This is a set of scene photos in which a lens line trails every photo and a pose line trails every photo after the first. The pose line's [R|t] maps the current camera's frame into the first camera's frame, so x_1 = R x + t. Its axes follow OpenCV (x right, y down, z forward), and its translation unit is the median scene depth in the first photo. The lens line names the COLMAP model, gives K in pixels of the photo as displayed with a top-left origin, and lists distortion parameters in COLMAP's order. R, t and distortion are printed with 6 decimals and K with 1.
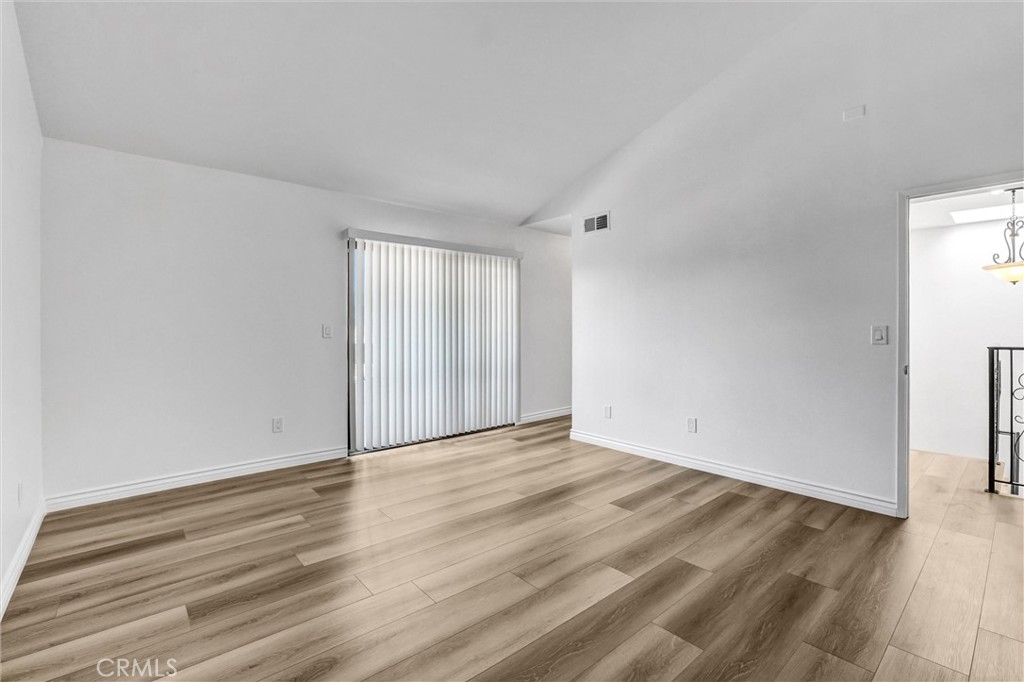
lens RADIAL K [[454.4, 0, 511.4], [0, 454.4, 345.2], [0, 0, 1]] dist [-0.015124, -0.000142]
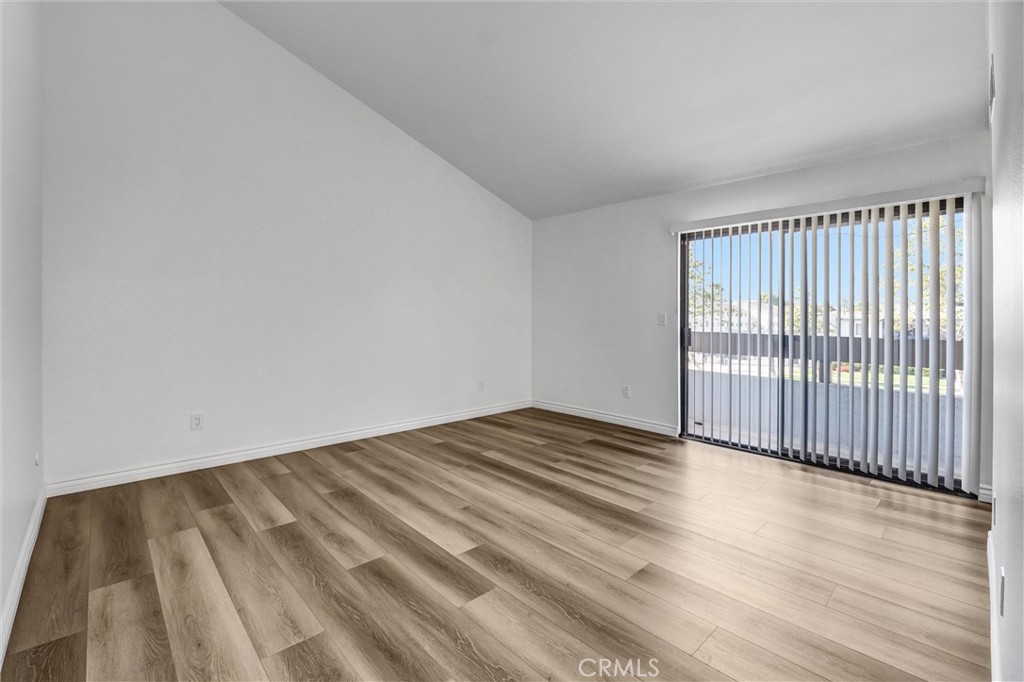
lens RADIAL K [[447.9, 0, 510.1], [0, 447.9, 332.8], [0, 0, 1]] dist [-0.019052, 0.000024]
pose [[0.036678, 0.034903, -0.998717, 1.206180], [-0.041263, 0.998590, 0.033383, -0.033947], [0.998475, 0.039986, 0.038067, 1.002170]]
